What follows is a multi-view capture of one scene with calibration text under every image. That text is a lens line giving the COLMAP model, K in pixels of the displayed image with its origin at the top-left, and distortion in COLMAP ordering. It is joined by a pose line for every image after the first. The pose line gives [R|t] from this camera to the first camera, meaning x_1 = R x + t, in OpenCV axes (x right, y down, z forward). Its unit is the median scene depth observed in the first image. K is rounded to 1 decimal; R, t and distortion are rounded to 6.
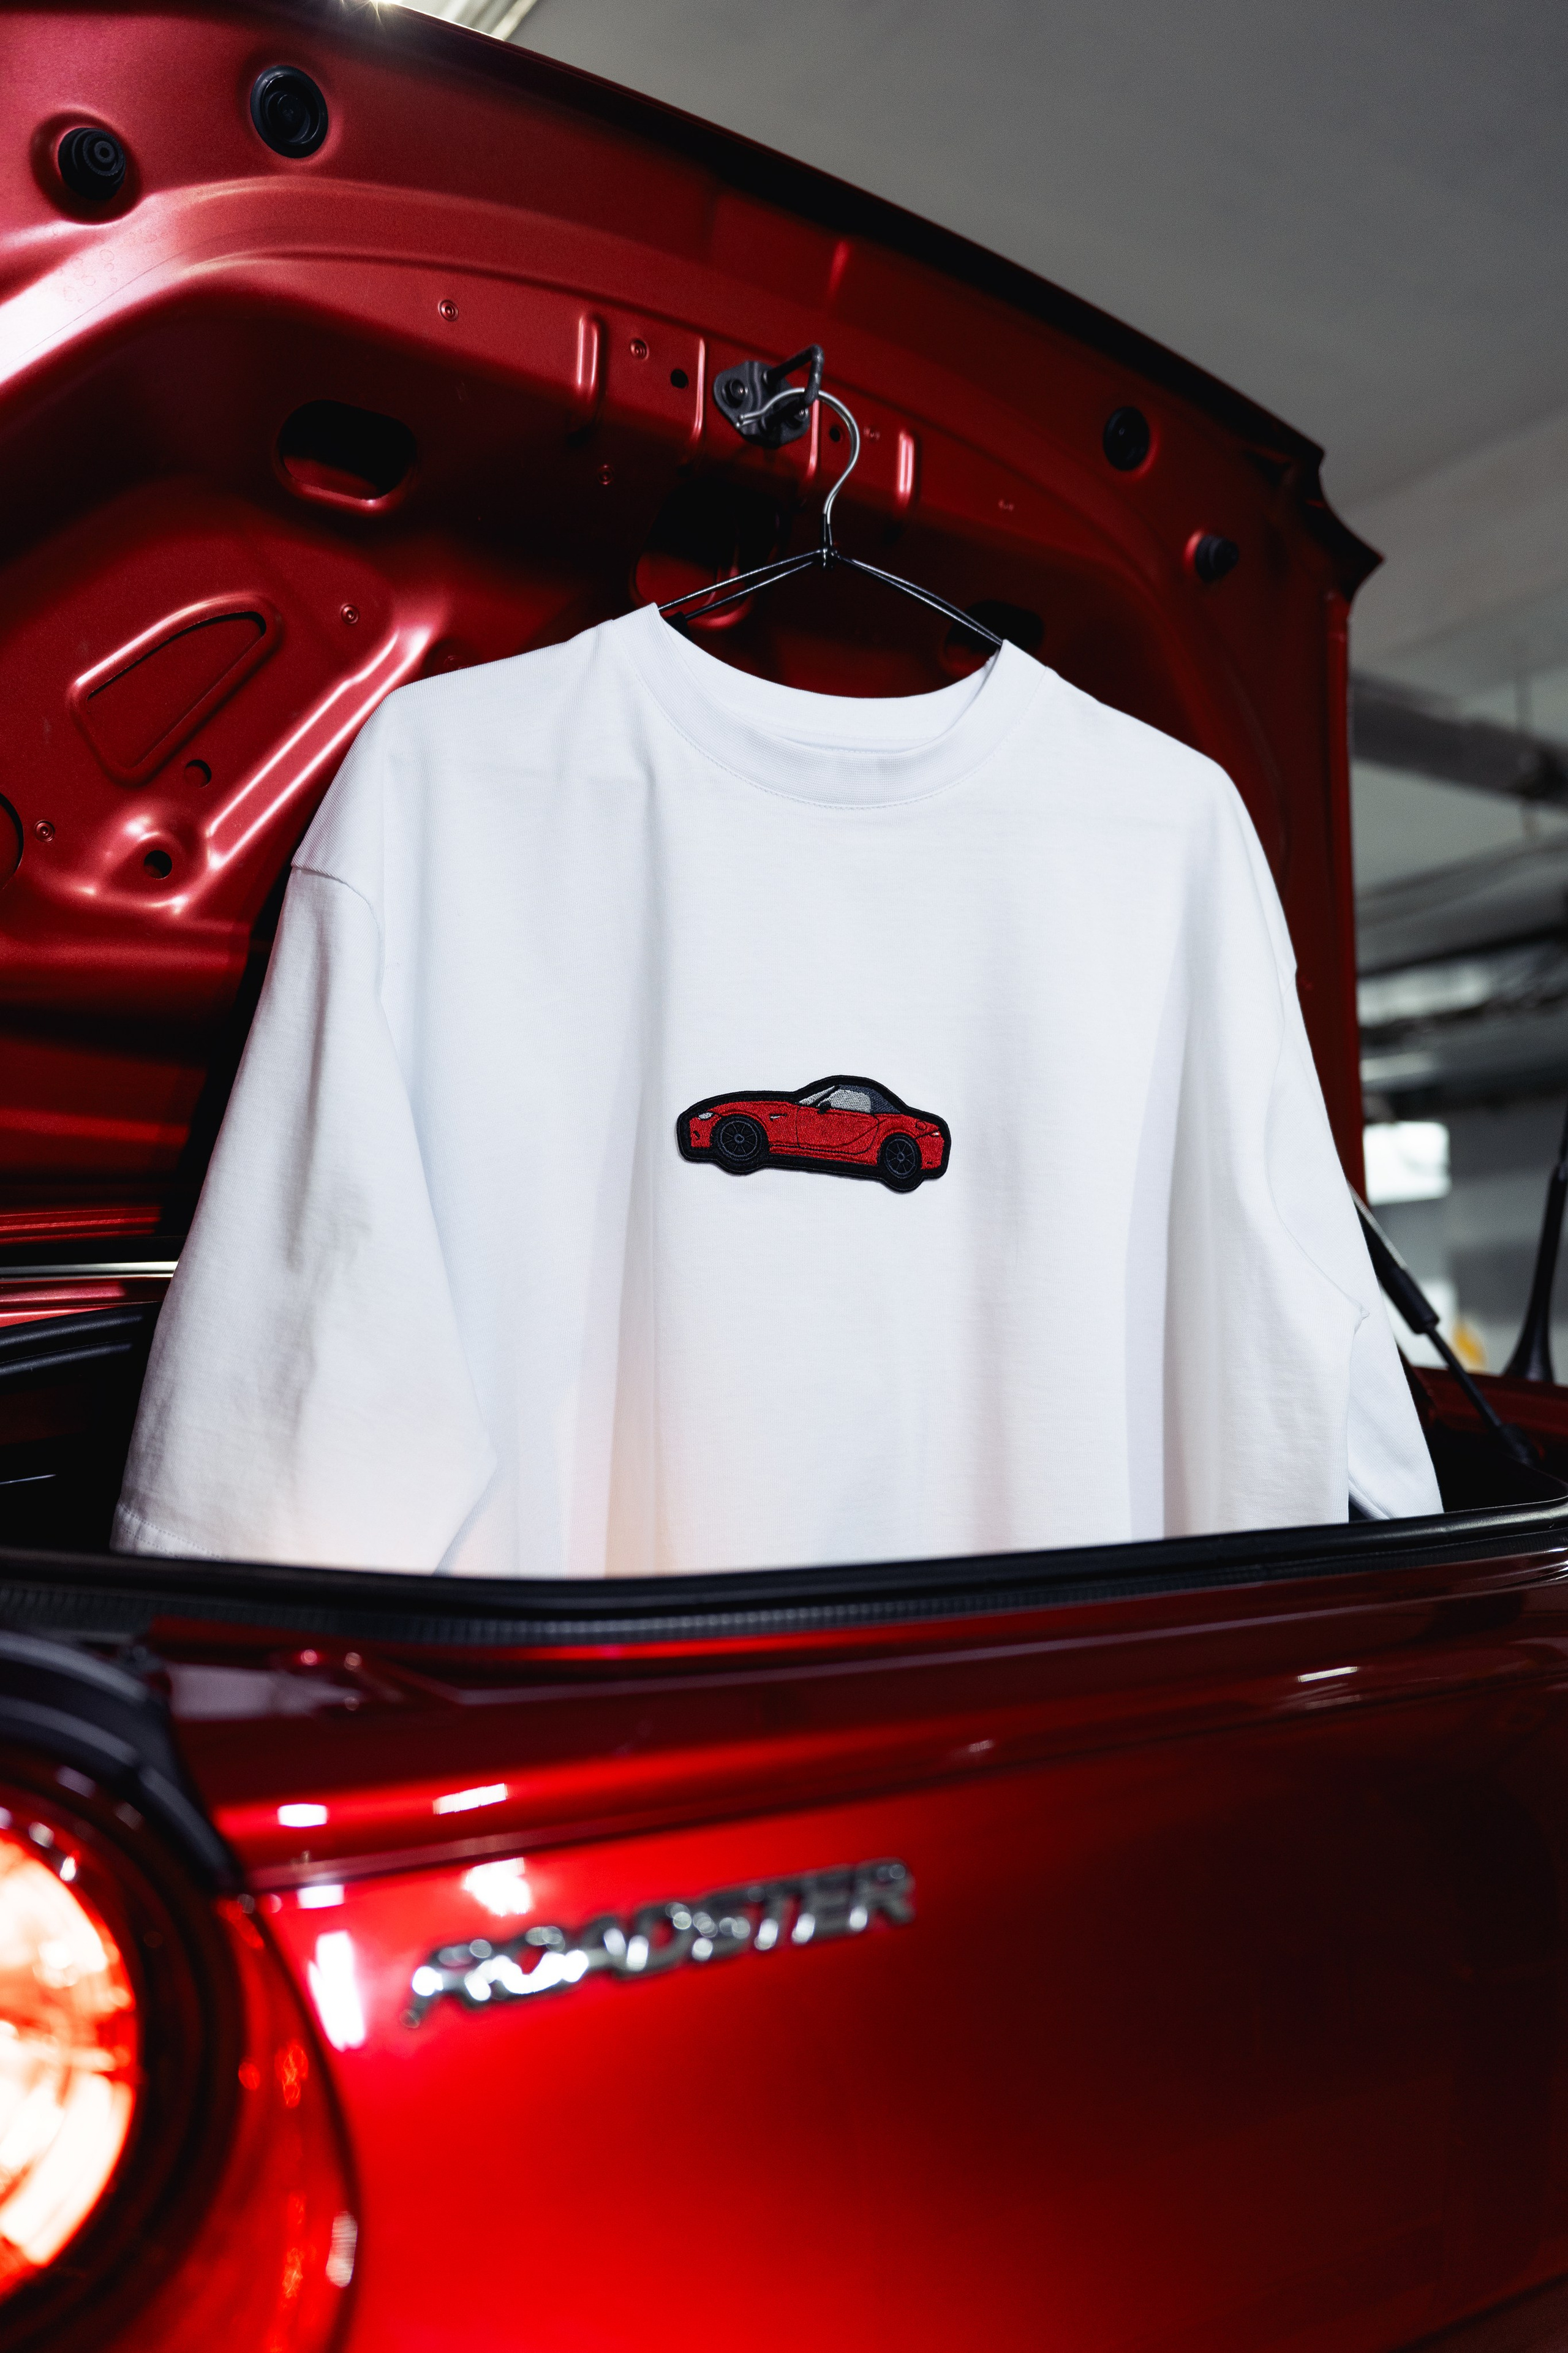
lens RADIAL K [[1930.4, 0, 760.2], [0, 1930.4, 1176.4], [0, 0, 1]] dist [0.038692, -0.068097]
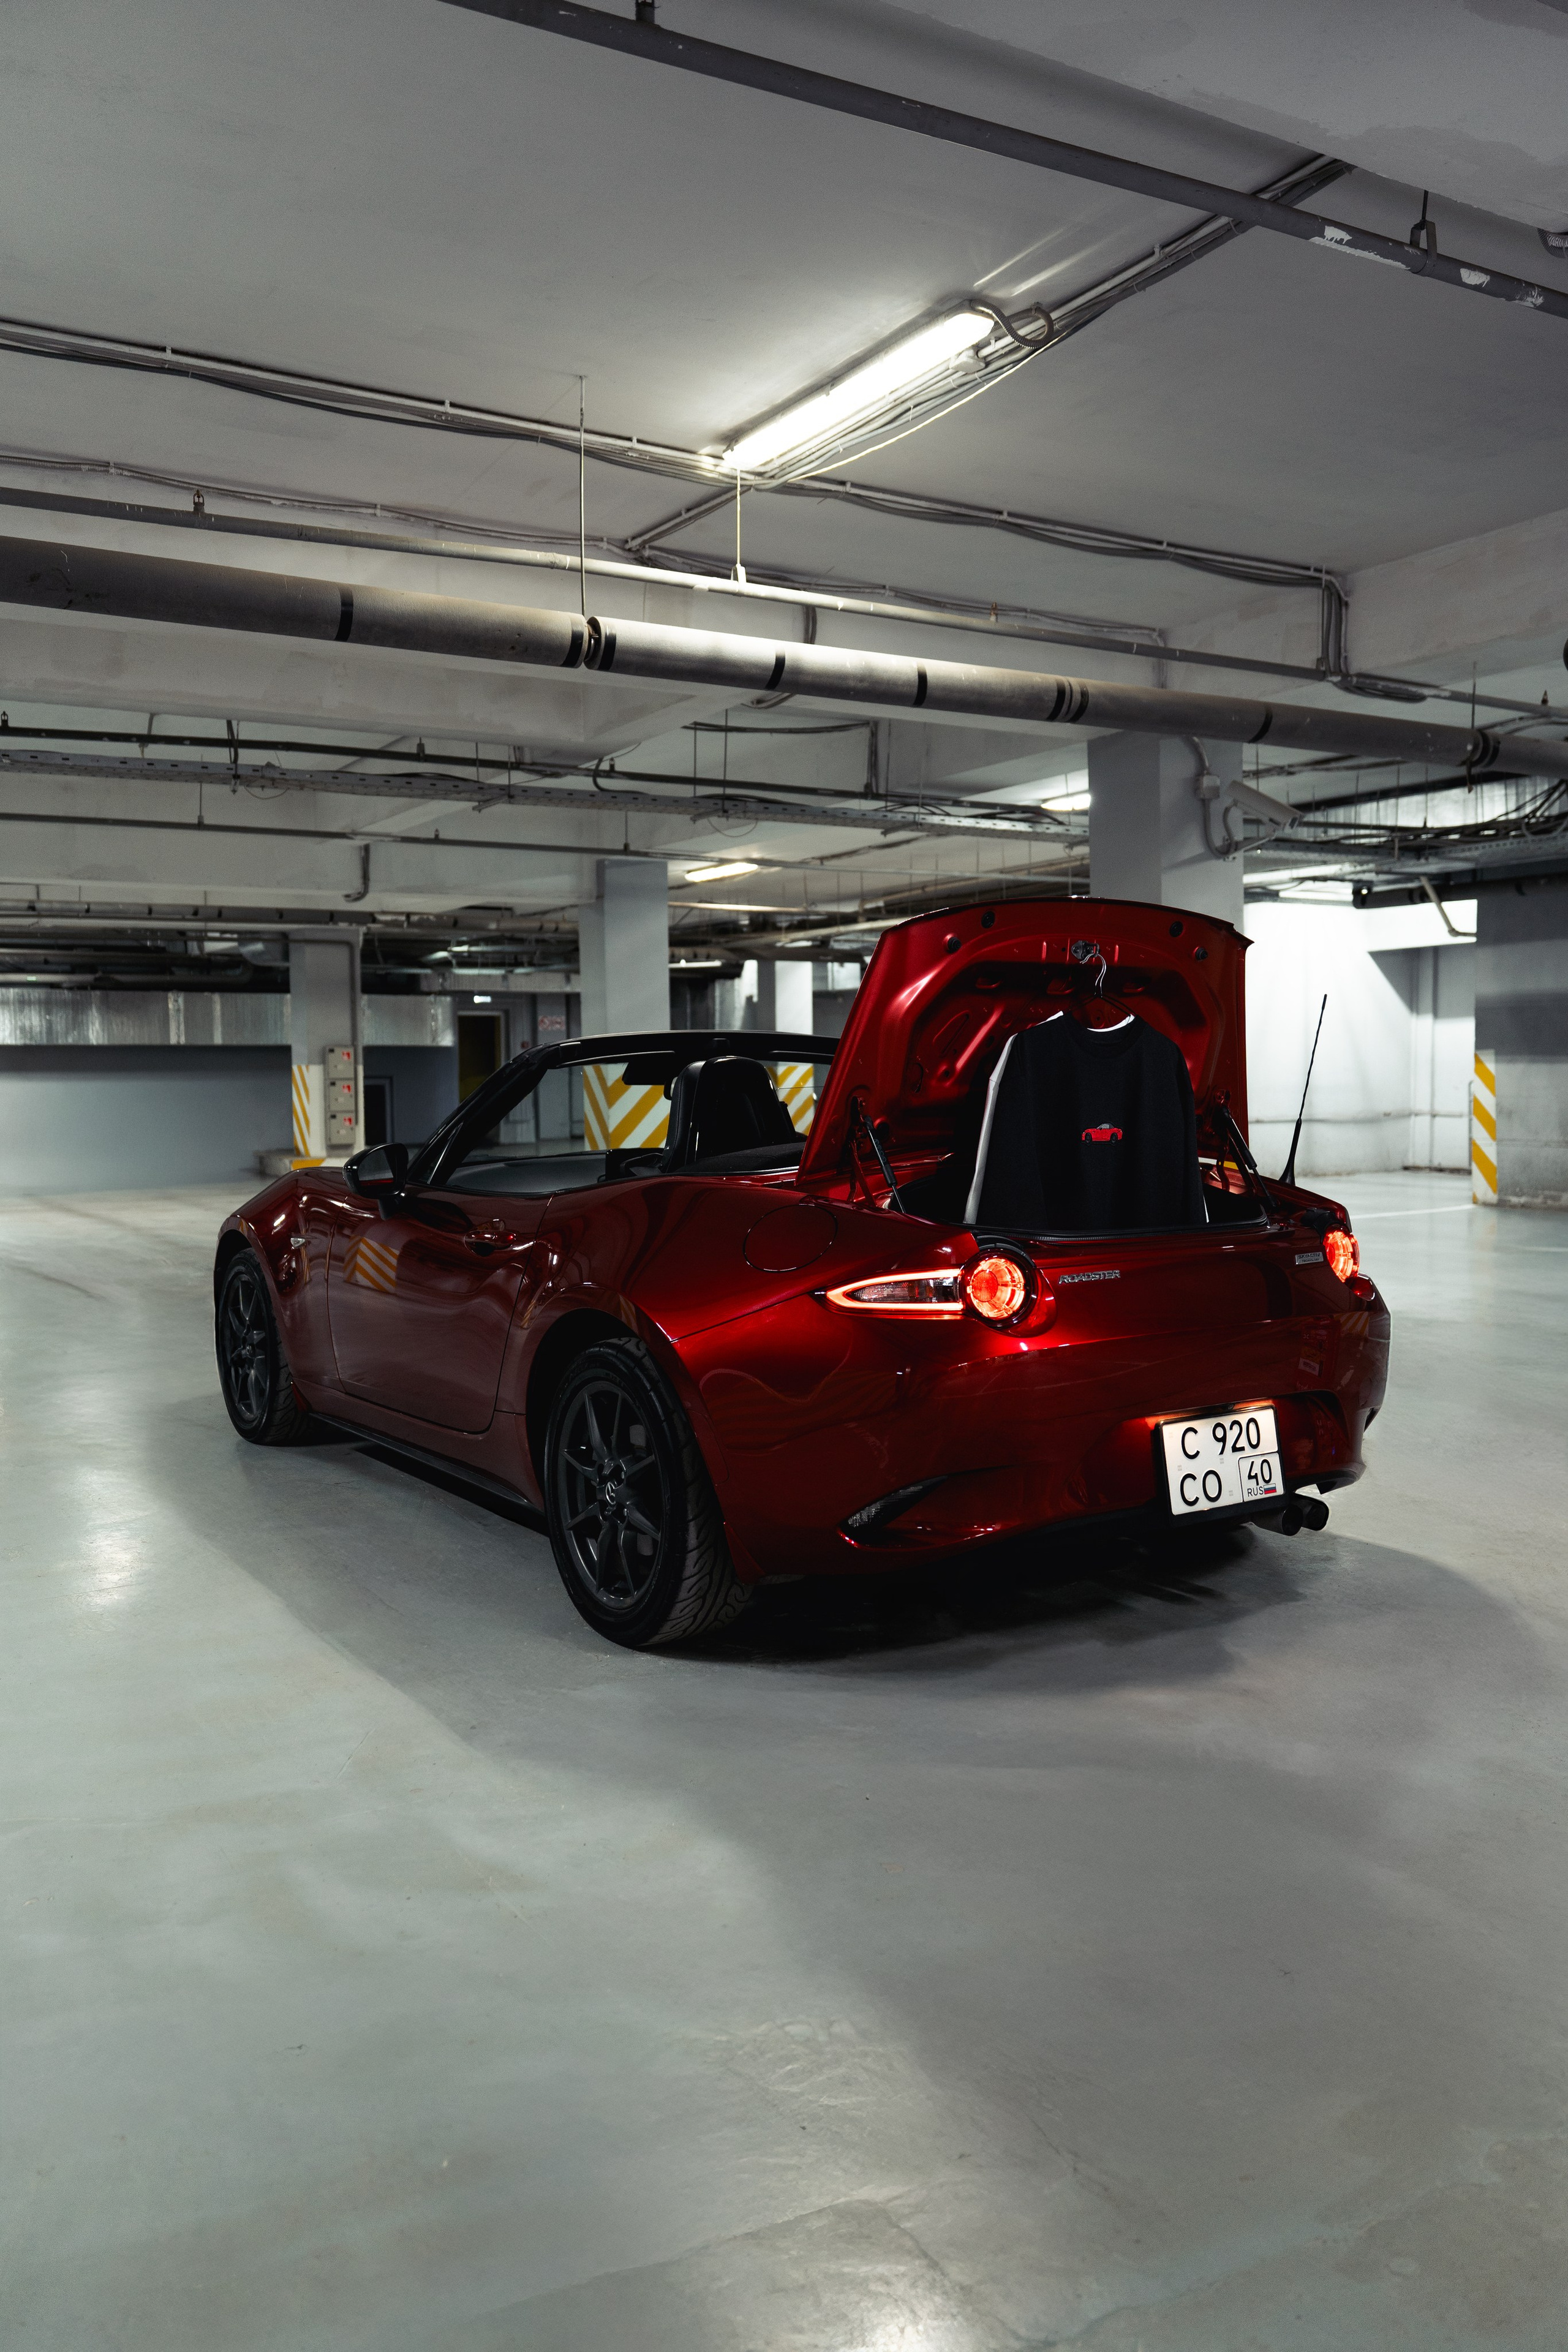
lens RADIAL K [[1881.1, 0, 784.0], [0, 1881.1, 1176.0], [0, 0, 1]] dist [0.040787, -0.068057]
pose [[0.998940, 0.016289, -0.043048, -0.482674], [-0.008935, 0.986118, 0.165808, -0.628574], [0.045151, -0.165247, 0.985218, -3.245454]]
